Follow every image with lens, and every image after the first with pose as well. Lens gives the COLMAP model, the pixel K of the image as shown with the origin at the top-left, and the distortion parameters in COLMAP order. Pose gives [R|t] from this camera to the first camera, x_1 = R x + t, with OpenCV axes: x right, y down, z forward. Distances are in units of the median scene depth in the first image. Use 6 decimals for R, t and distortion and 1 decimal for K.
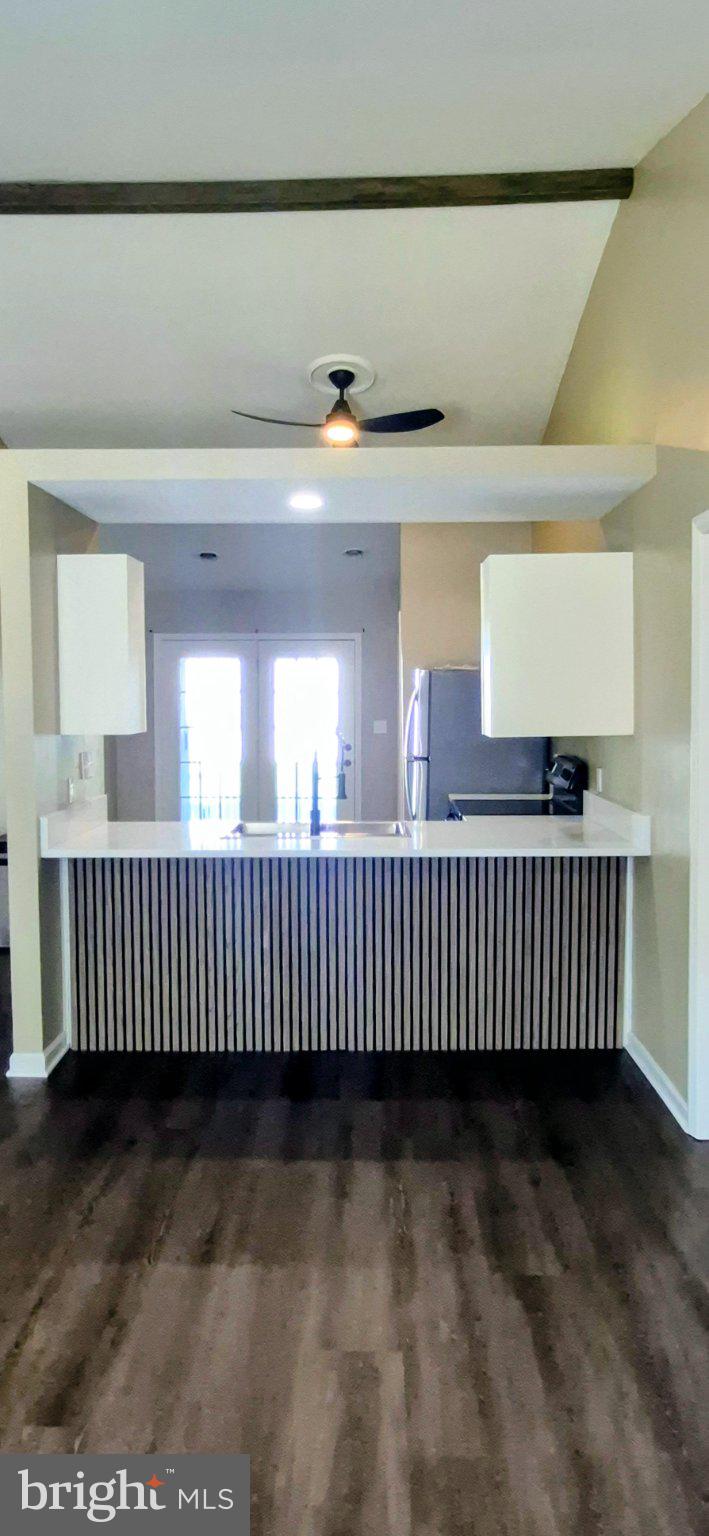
lens RADIAL K [[1073.4, 0, 349.1], [0, 1073.4, 761.5], [0, 0, 1]] dist [-0.002653, 0.001387]
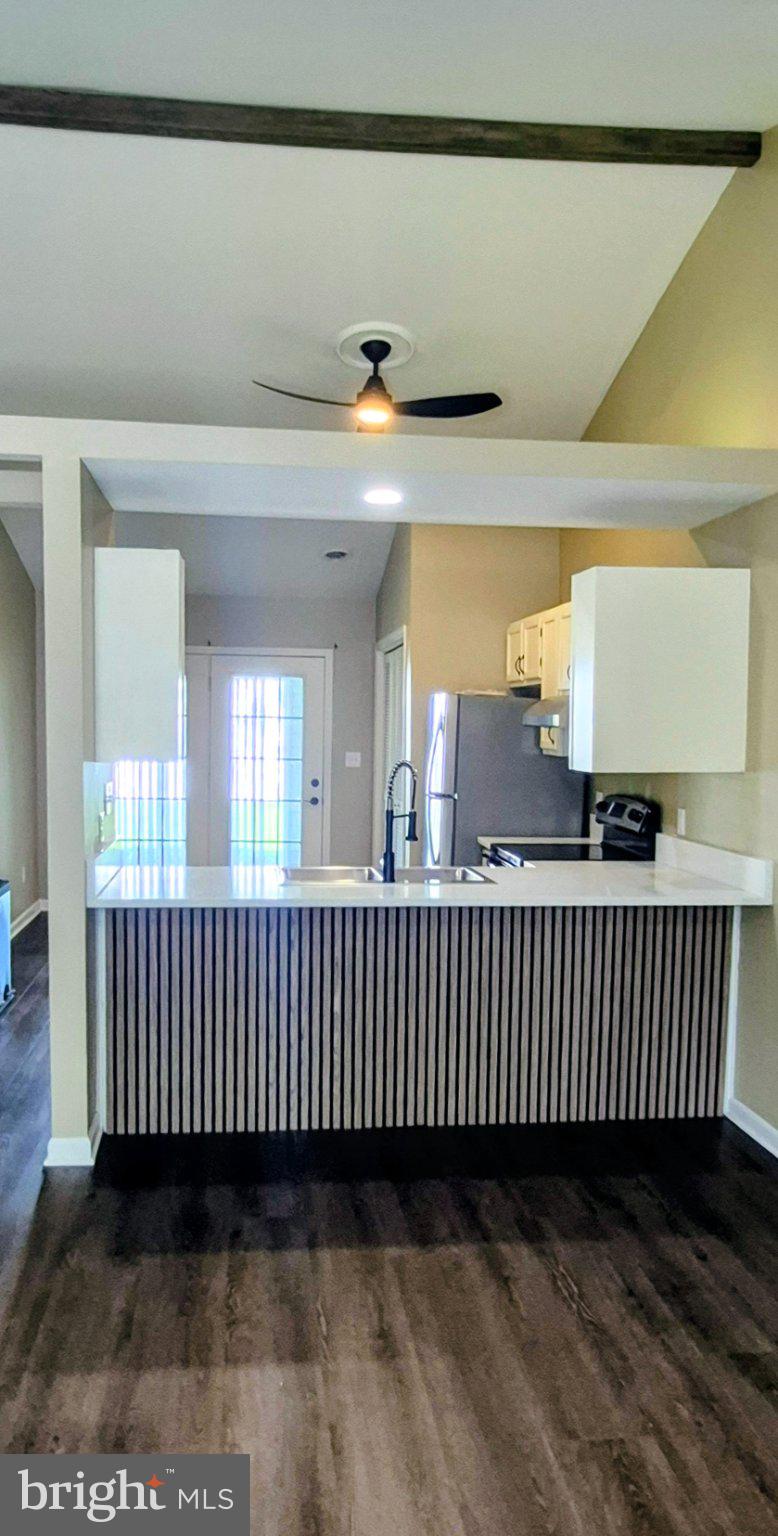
lens RADIAL K [[1263.6, 0, 384.8], [0, 1263.6, 840.2], [0, 0, 1]] dist [-0.011017, 0.051293]
pose [[0.990240, 0.006146, 0.139237, -0.181023], [-0.010457, 0.999488, 0.030255, 0.003864], [-0.138979, -0.031416, 0.989797, -0.014114]]
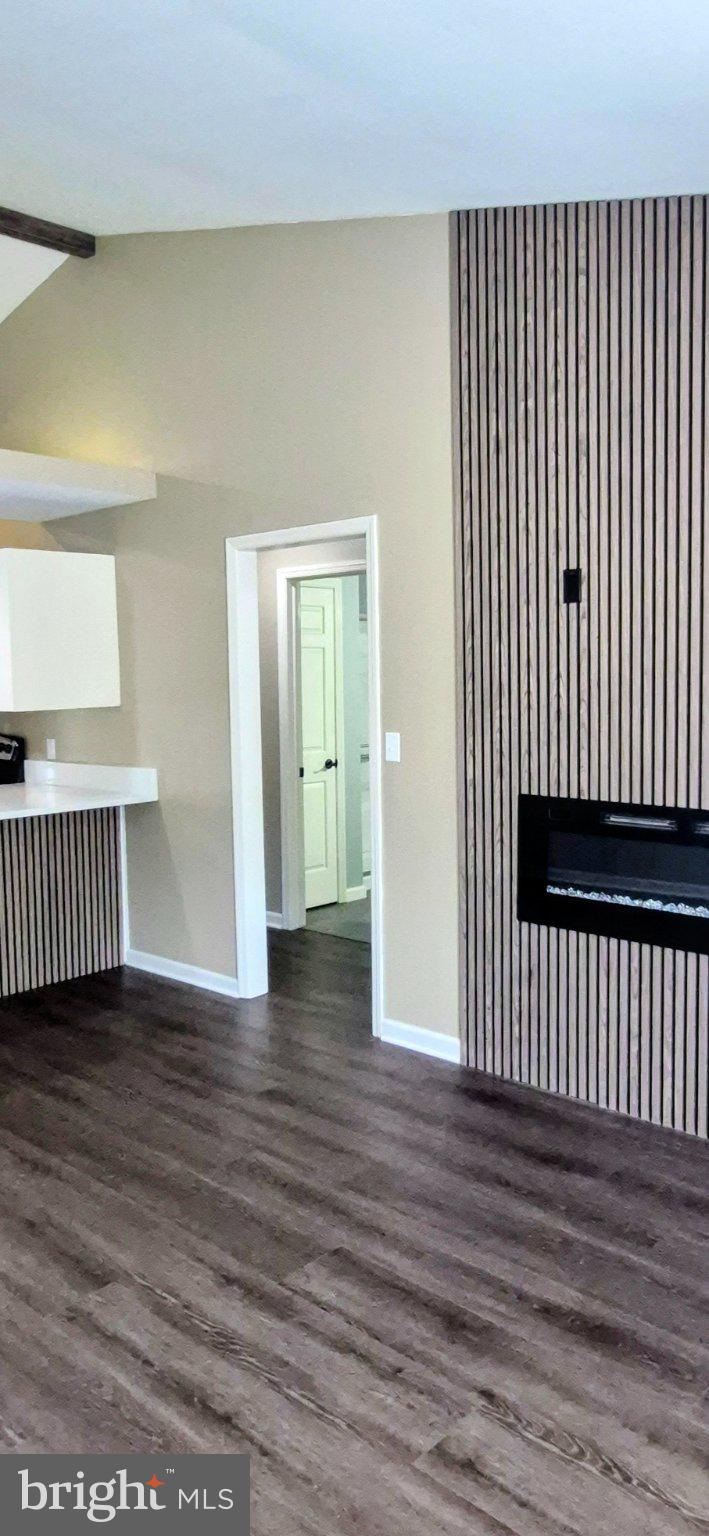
lens RADIAL K [[1056.6, 0, 355.8], [0, 1056.6, 756.0], [0, 0, 1]] dist [0.007733, 0.003350]
pose [[0.660698, -0.064858, 0.747845, -0.452156], [0.062423, 0.997557, 0.031366, 0.010697], [-0.748052, 0.025959, 0.663132, 0.004351]]
